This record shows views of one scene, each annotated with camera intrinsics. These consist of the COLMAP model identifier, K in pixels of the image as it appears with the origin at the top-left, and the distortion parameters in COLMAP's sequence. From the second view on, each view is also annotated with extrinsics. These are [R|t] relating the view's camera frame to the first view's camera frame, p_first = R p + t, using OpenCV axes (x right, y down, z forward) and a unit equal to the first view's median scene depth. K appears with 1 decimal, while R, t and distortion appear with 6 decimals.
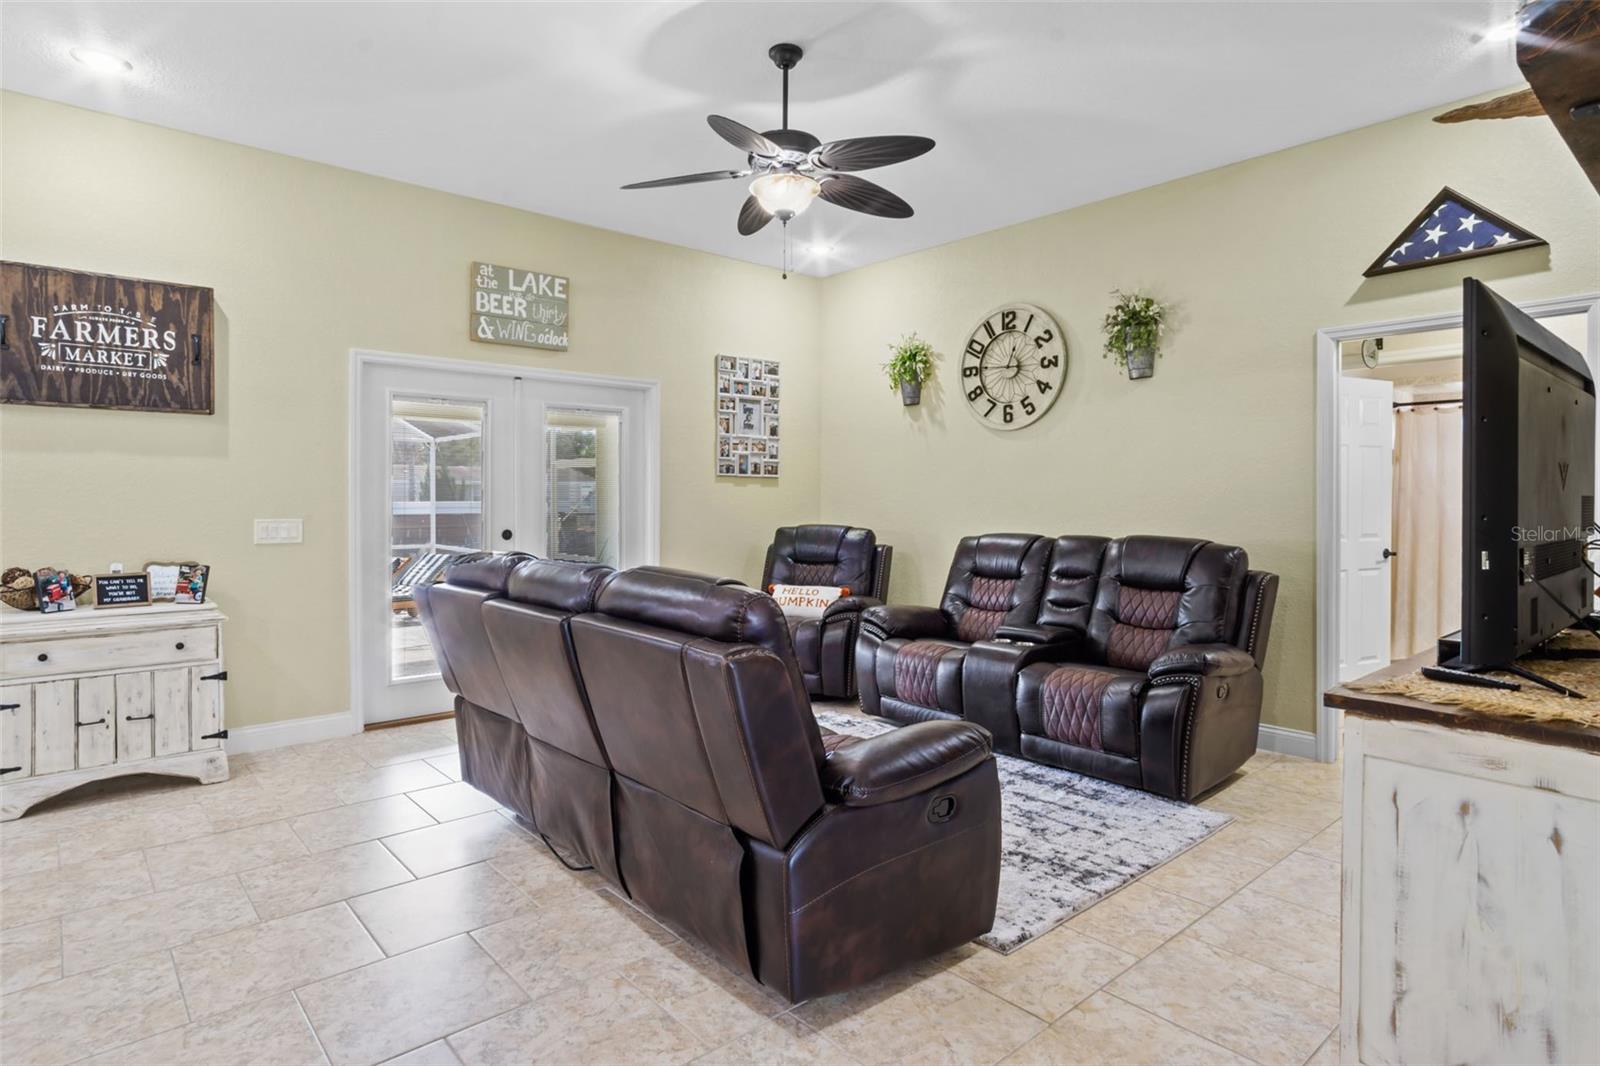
lens RADIAL K [[862.3, 0, 785.6], [0, 862.3, 503.0], [0, 0, 1]] dist [-0.022880, 0.015237]
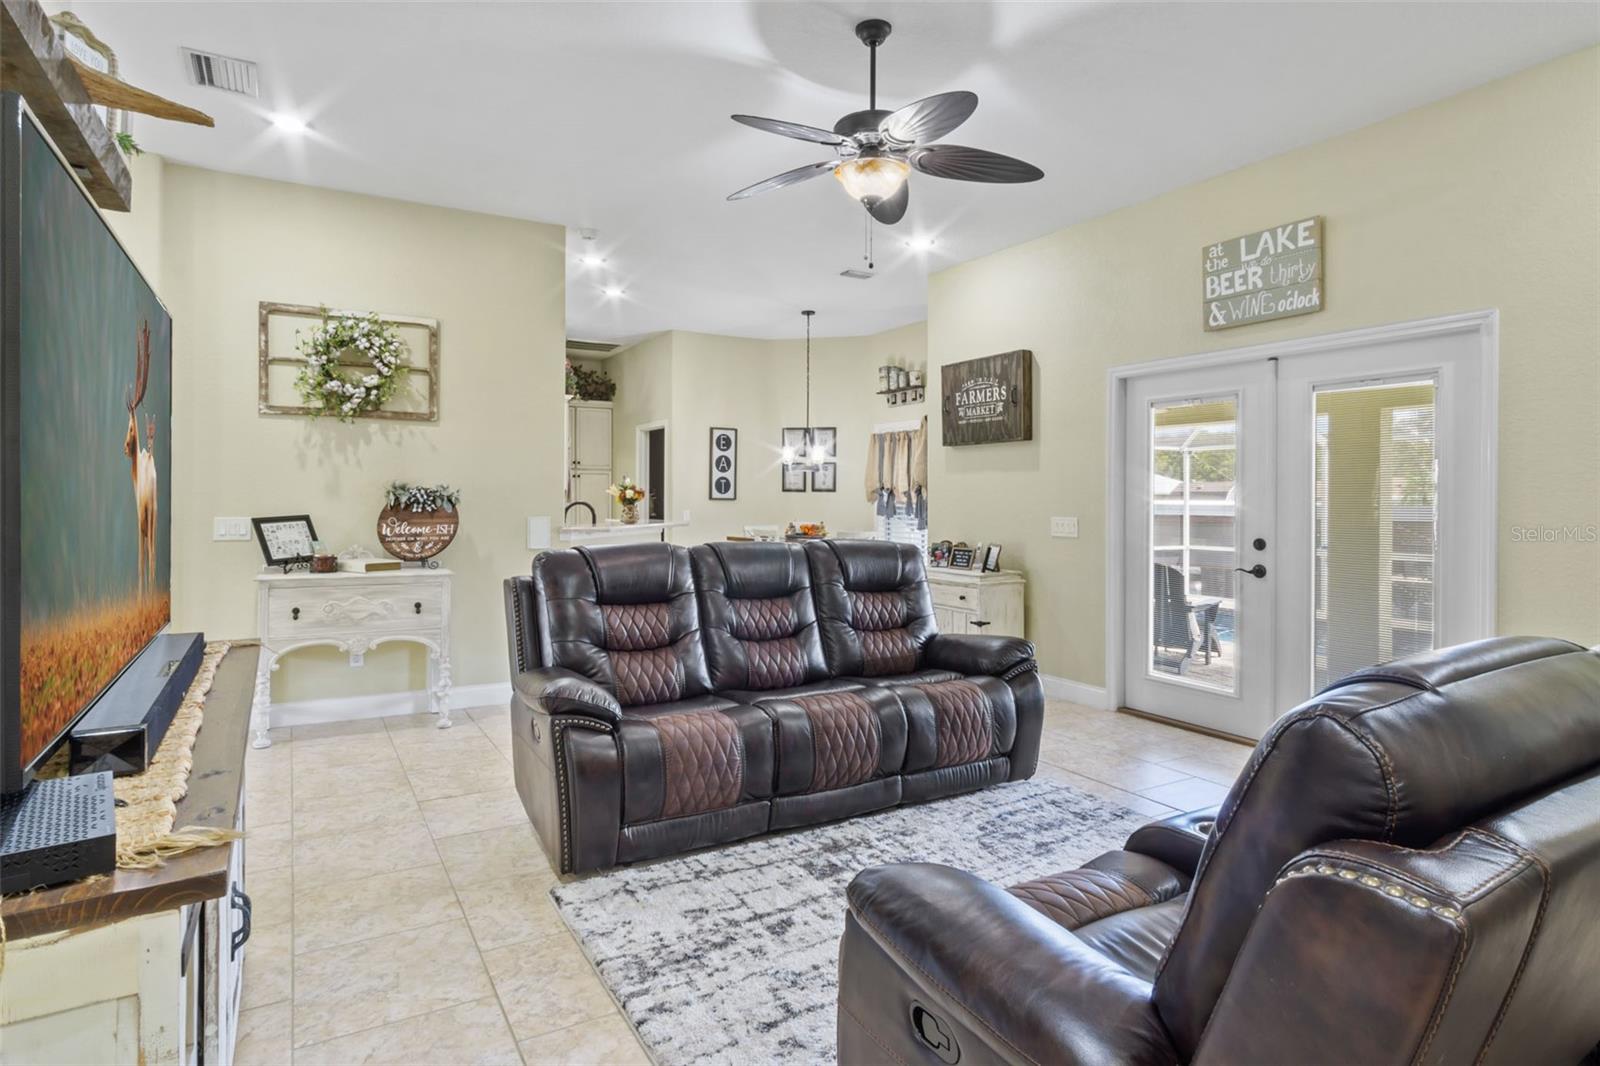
lens RADIAL K [[862.3, 0, 785.6], [0, 862.3, 503.0], [0, 0, 1]] dist [-0.022880, 0.015237]
pose [[-0.189531, 0.002597, -0.981871, 0.633759], [-0.008686, 0.999953, 0.004321, -0.003577], [0.981836, 0.009347, -0.189500, 0.728127]]
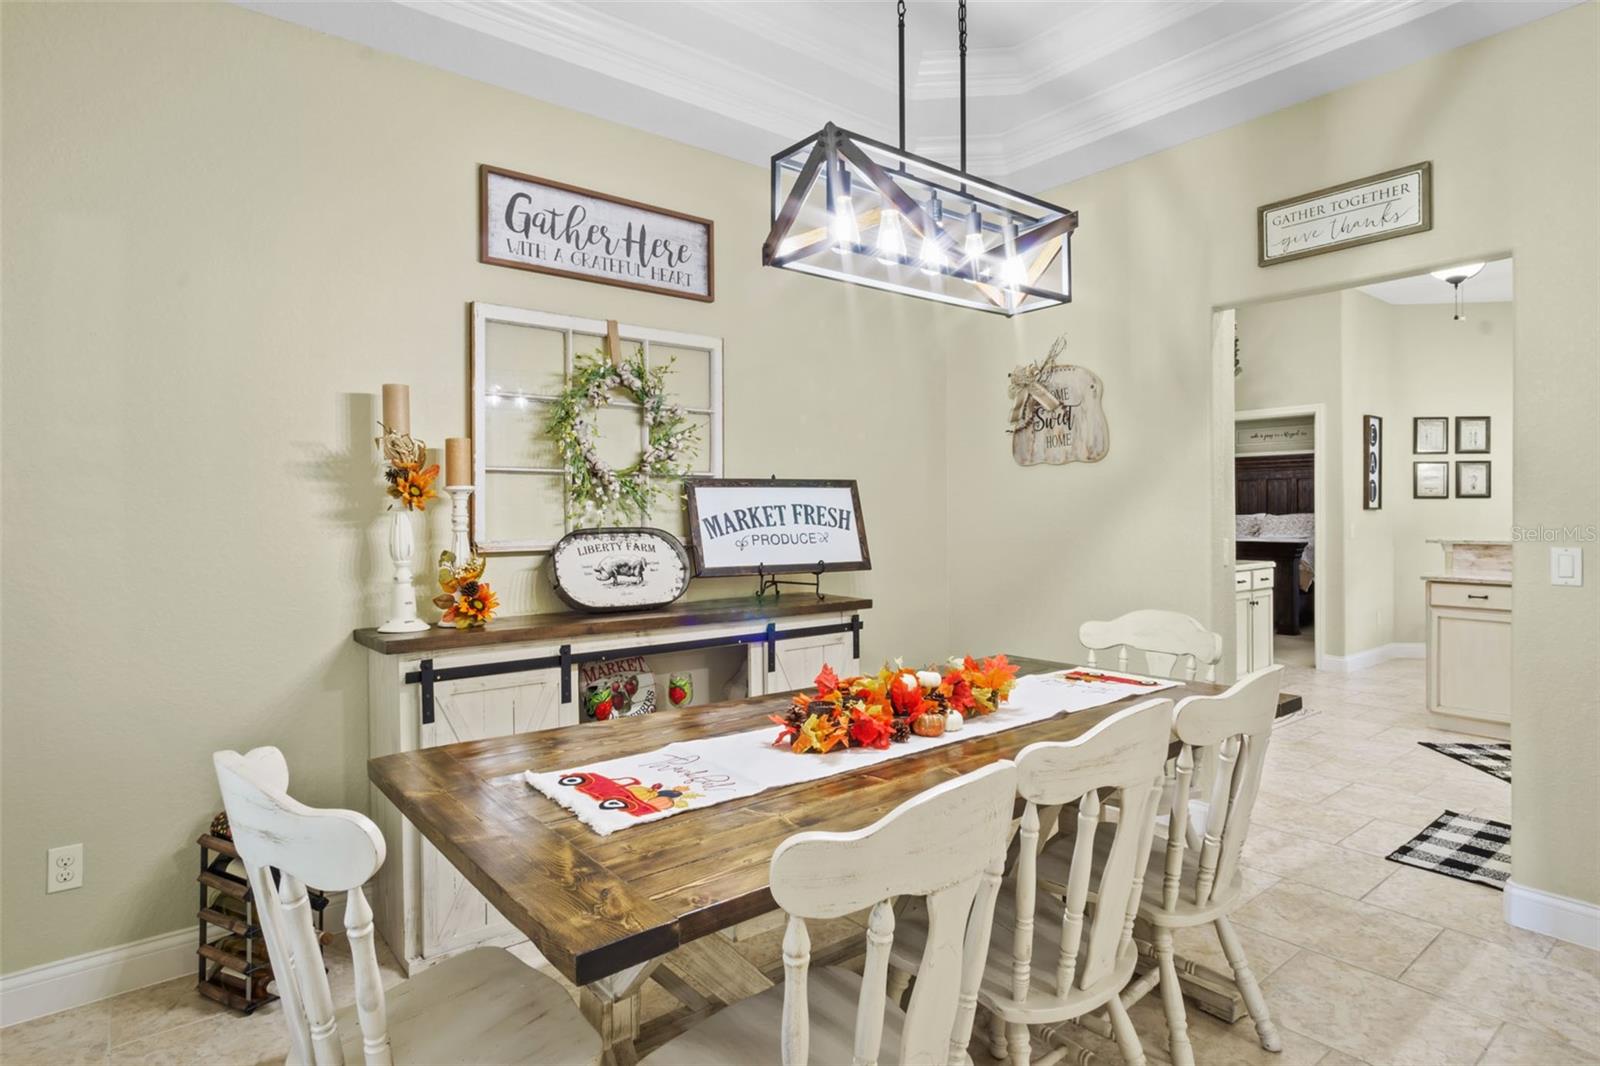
lens RADIAL K [[854.4, 0, 779.1], [0, 854.4, 515.7], [0, 0, 1]] dist [-0.021273, 0.014252]
pose [[-0.045770, 0.003030, -0.998947, 0.292070], [0.003537, 0.999990, 0.002871, 0.000665], [0.998946, -0.003402, -0.045780, -0.637945]]
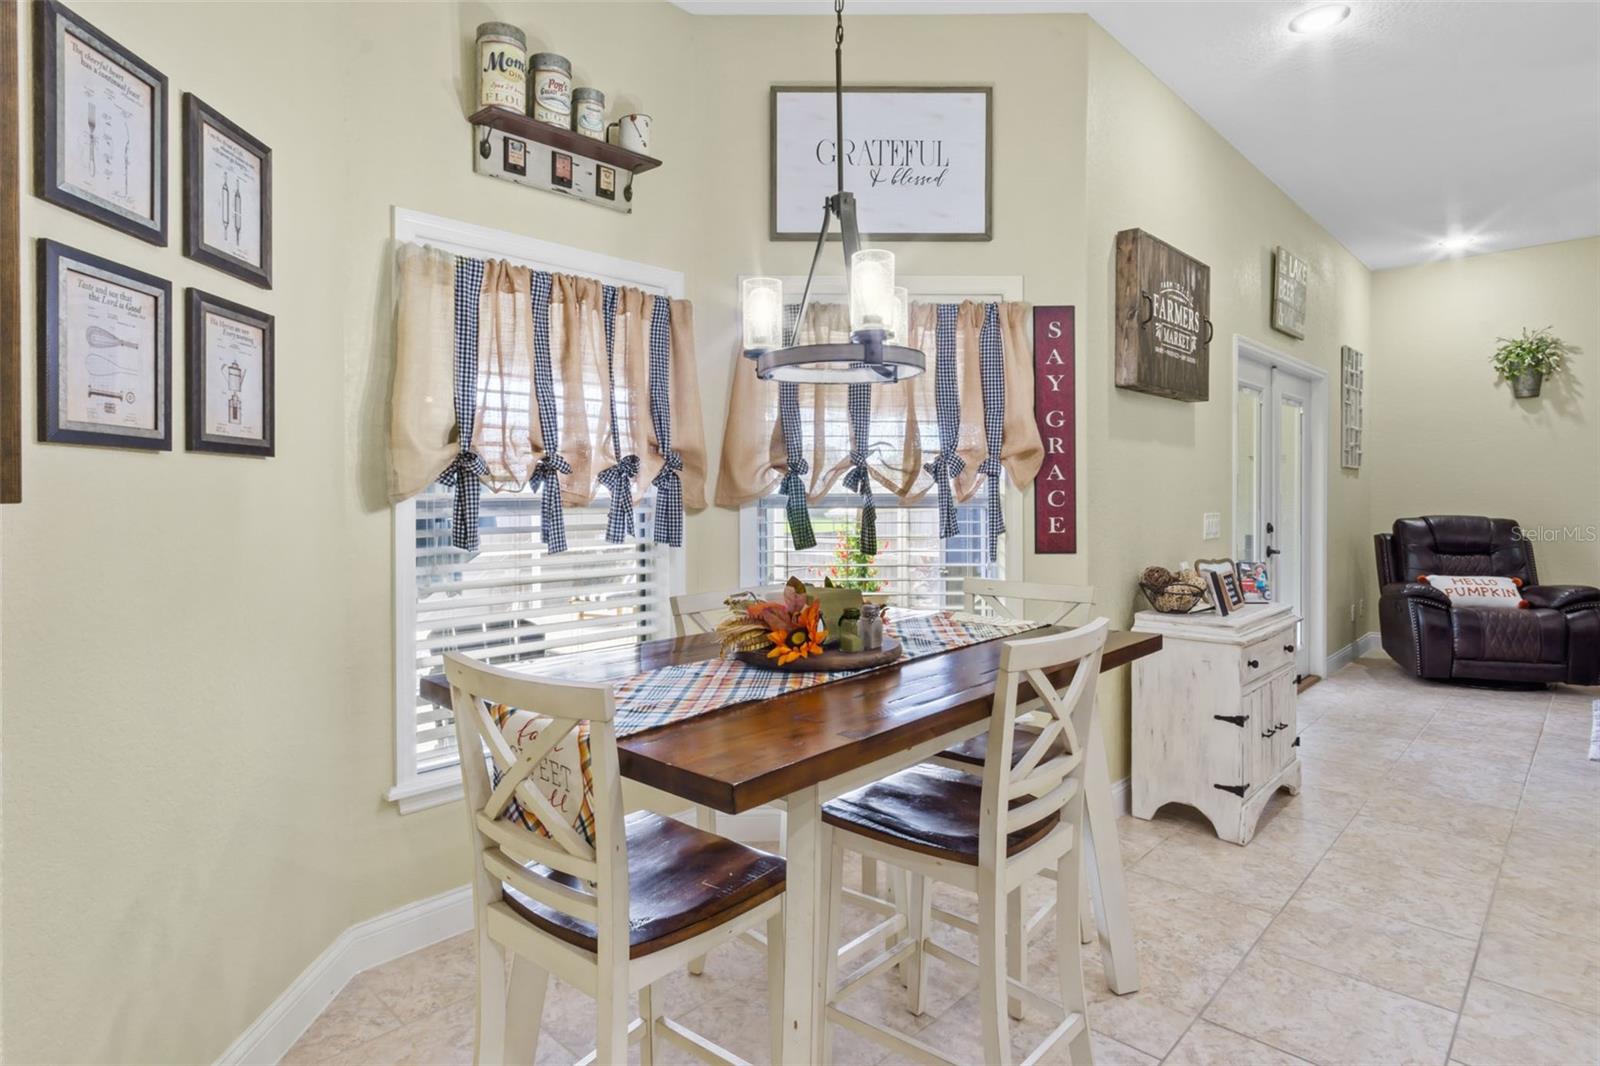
lens RADIAL K [[862.3, 0, 785.6], [0, 862.3, 503.0], [0, 0, 1]] dist [-0.022880, 0.015237]
pose [[0.995830, -0.007111, 0.090950, -0.987439], [0.006527, 0.999956, 0.006720, -0.001532], [-0.090994, -0.006098, 0.995833, 0.088019]]
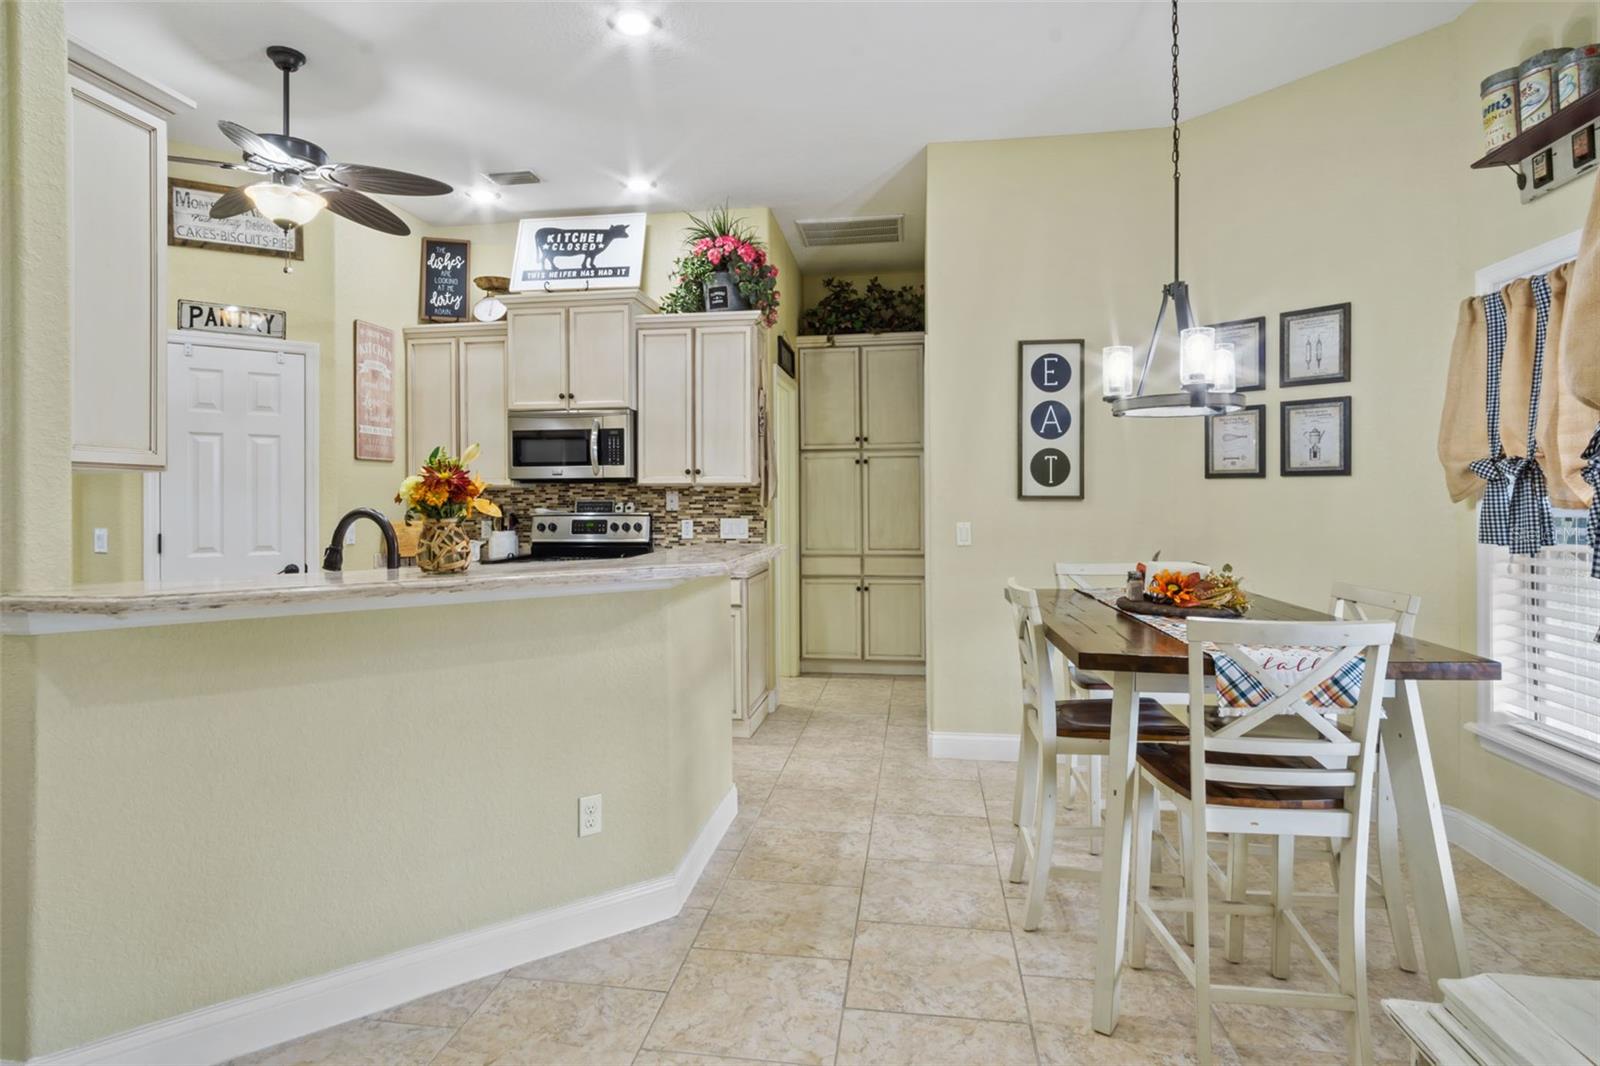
lens RADIAL K [[862.3, 0, 785.6], [0, 862.3, 503.0], [0, 0, 1]] dist [-0.022880, 0.015237]
pose [[-0.758338, 0.003978, -0.651849, -0.398865], [0.001757, 0.999990, 0.004058, -0.001932], [0.651859, 0.001932, -0.758338, 0.709032]]
